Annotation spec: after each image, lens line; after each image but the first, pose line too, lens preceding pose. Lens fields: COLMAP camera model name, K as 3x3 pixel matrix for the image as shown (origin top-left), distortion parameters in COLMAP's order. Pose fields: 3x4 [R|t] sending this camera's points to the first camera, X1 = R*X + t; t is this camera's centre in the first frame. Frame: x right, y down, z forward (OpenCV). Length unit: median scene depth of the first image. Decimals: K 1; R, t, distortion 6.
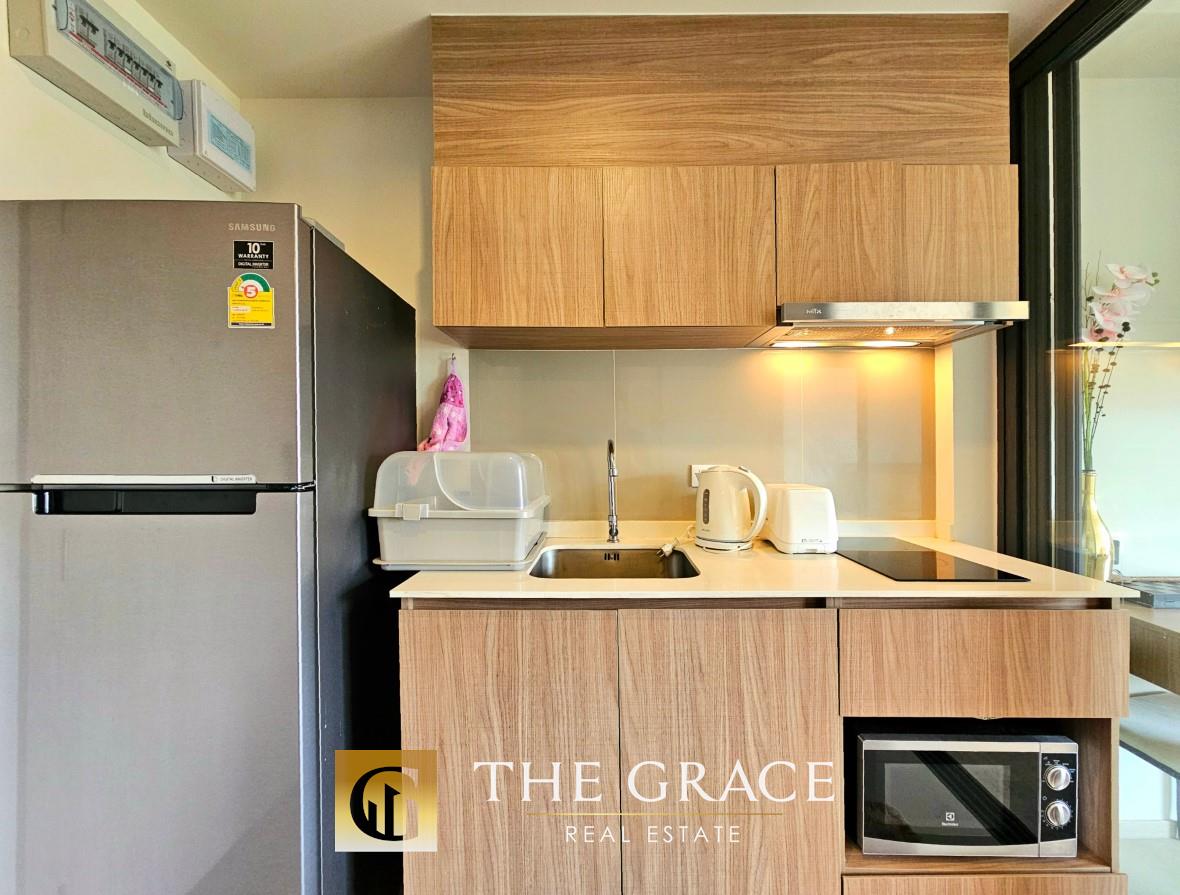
lens RADIAL K [[493.6, 0, 593.3], [0, 493.6, 444.4], [0, 0, 1]] dist [-0.001804, 0.000164]
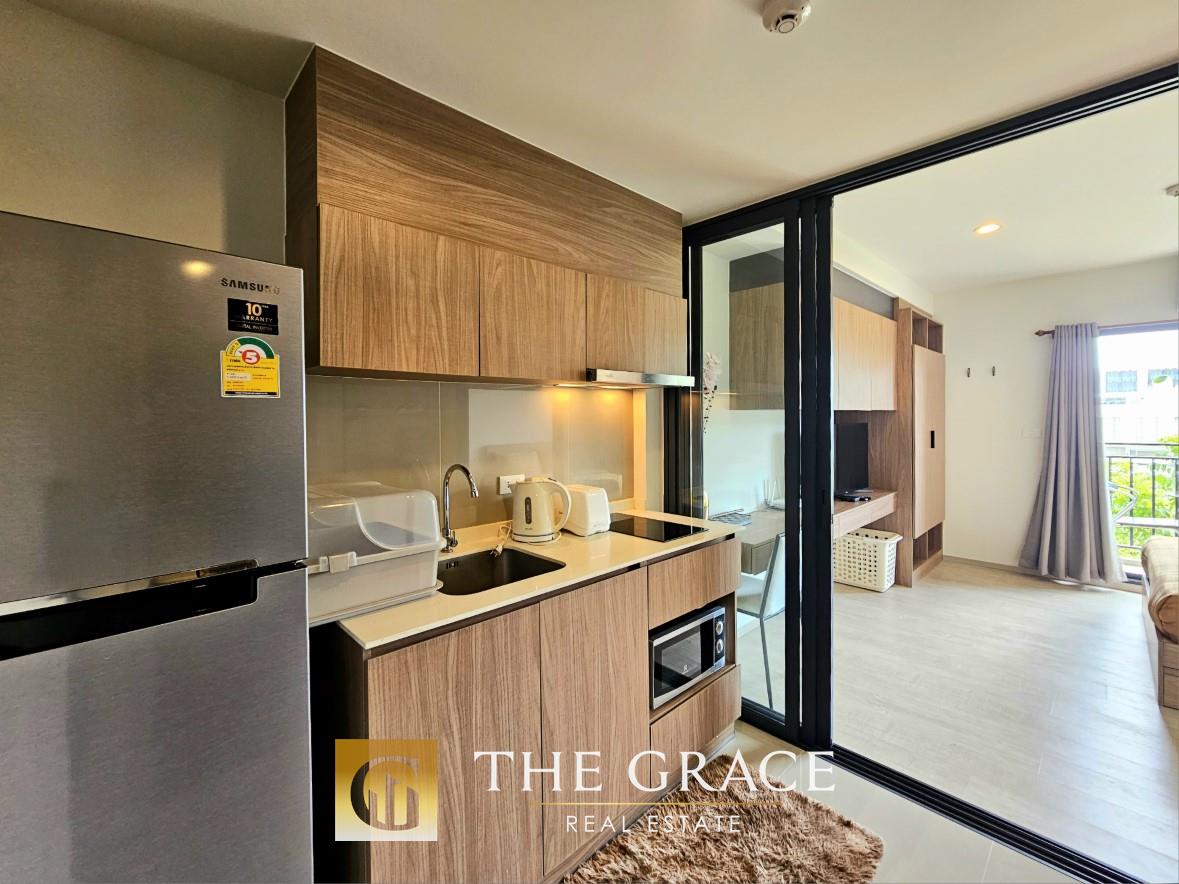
lens RADIAL K [[478.8, 0, 588.7], [0, 478.8, 420.6], [0, 0, 1]] dist [-0.000187, 0.000257]
pose [[0.736562, -0.013149, 0.676242, -0.586896], [0.014726, 0.999886, 0.003402, -0.131905], [-0.676210, 0.007452, 0.736672, -0.046789]]
